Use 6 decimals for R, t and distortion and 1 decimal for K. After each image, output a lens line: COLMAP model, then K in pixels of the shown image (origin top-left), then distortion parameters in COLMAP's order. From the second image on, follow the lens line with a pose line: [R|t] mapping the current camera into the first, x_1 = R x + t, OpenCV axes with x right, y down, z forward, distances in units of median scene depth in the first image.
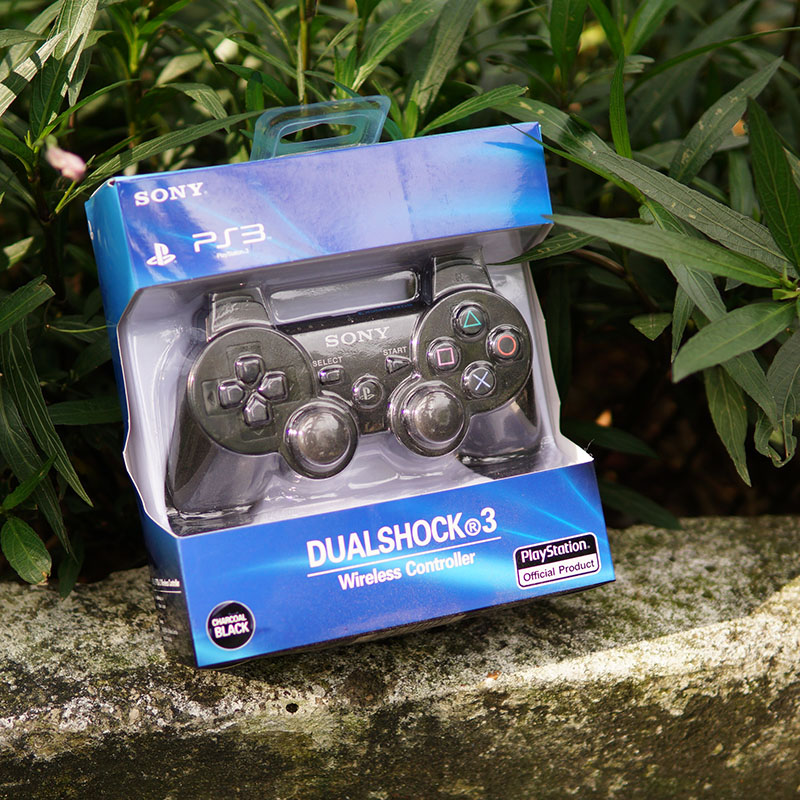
lens RADIAL K [[1912.4, 0, 400.0], [0, 1912.4, 441.6], [0, 0, 1]] dist [-0.124188, -0.207222]
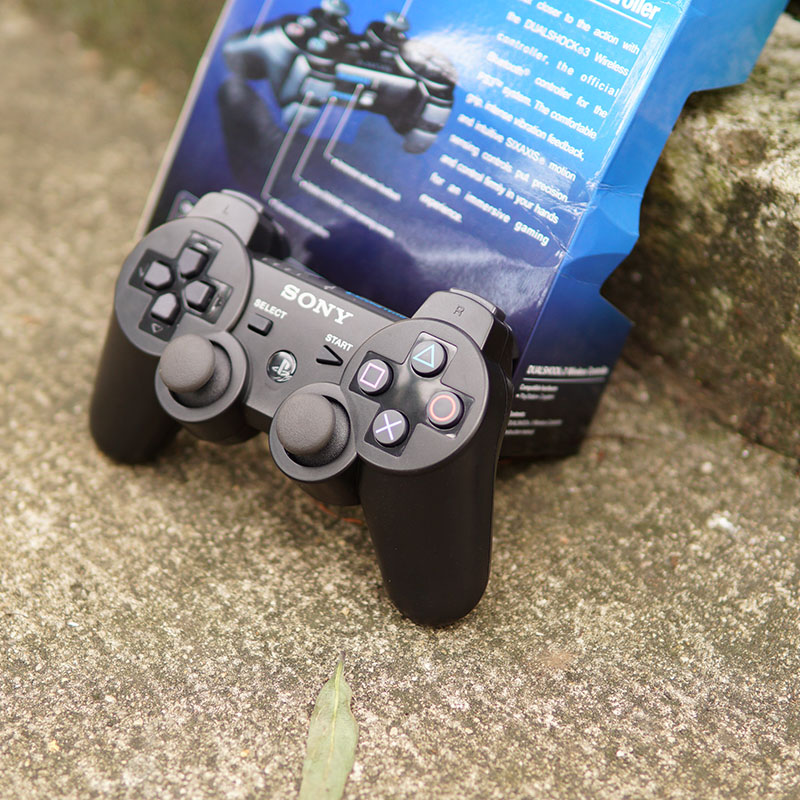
lens RADIAL K [[1941.9, 0, 389.3], [0, 1941.9, 400.3], [0, 0, 1]] dist [-0.084424, -0.401415]
pose [[0.532196, 0.496418, -0.685811, 0.524982], [-0.497967, 0.838661, 0.220629, 0.111880], [0.684687, 0.224093, 0.693532, 0.334235]]
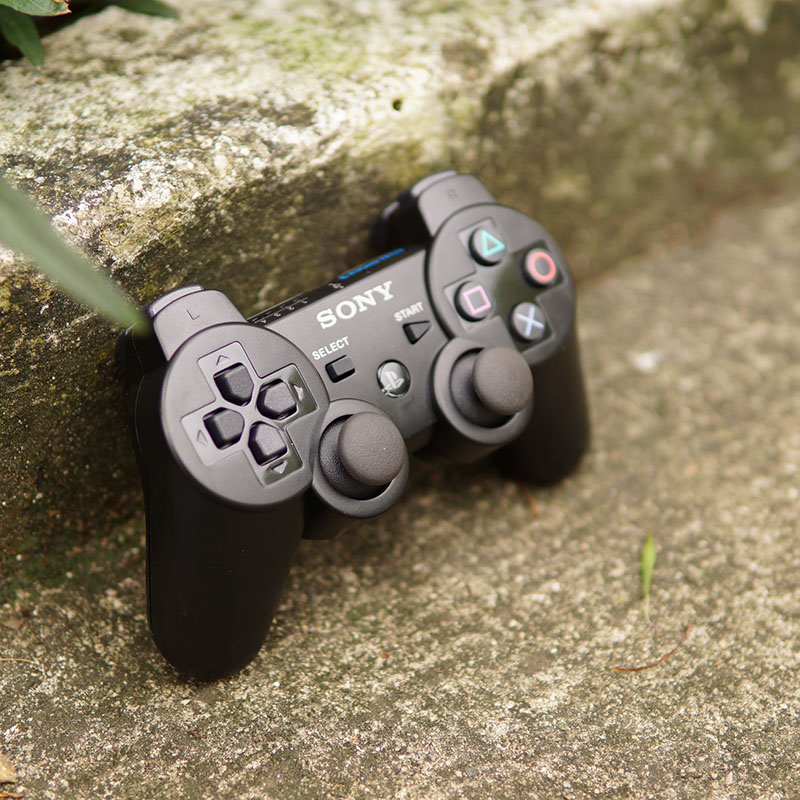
lens RADIAL K [[1941.9, 0, 389.3], [0, 1941.9, 400.3], [0, 0, 1]] dist [-0.084424, -0.401415]
pose [[0.871860, -0.322279, 0.368776, -0.361538], [0.291134, 0.946545, 0.138902, 0.140163], [-0.393828, -0.013740, 0.919081, 0.315391]]
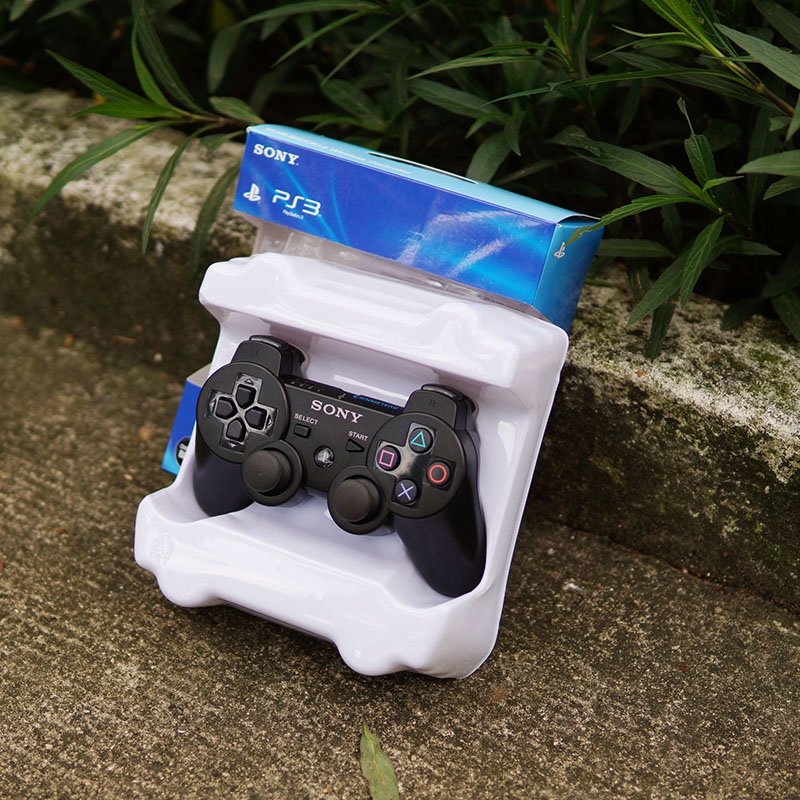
lens RADIAL K [[1912.4, 0, 400.0], [0, 1912.4, 441.6], [0, 0, 1]] dist [-0.124188, -0.207222]
pose [[0.737262, 0.379914, -0.558669, 0.636390], [-0.386622, 0.915379, 0.112273, 0.084723], [0.554048, 0.133220, 0.821757, -0.085578]]
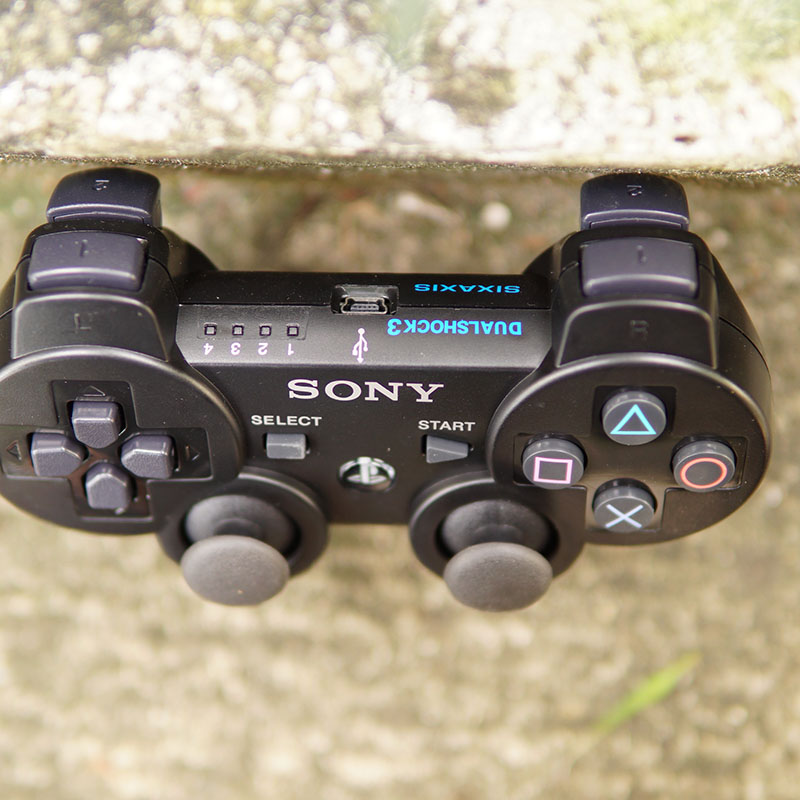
lens RADIAL K [[2012.7, 0, 400.0], [0, 2012.7, 400.0], [0, 0, 1]] dist [-0.017482, 0.066789]
pose [[0.968996, 0.234732, -0.077119, -0.067967], [-0.055831, 0.512078, 0.857123, -0.181664], [0.240685, -0.826243, 0.509307, 0.717756]]
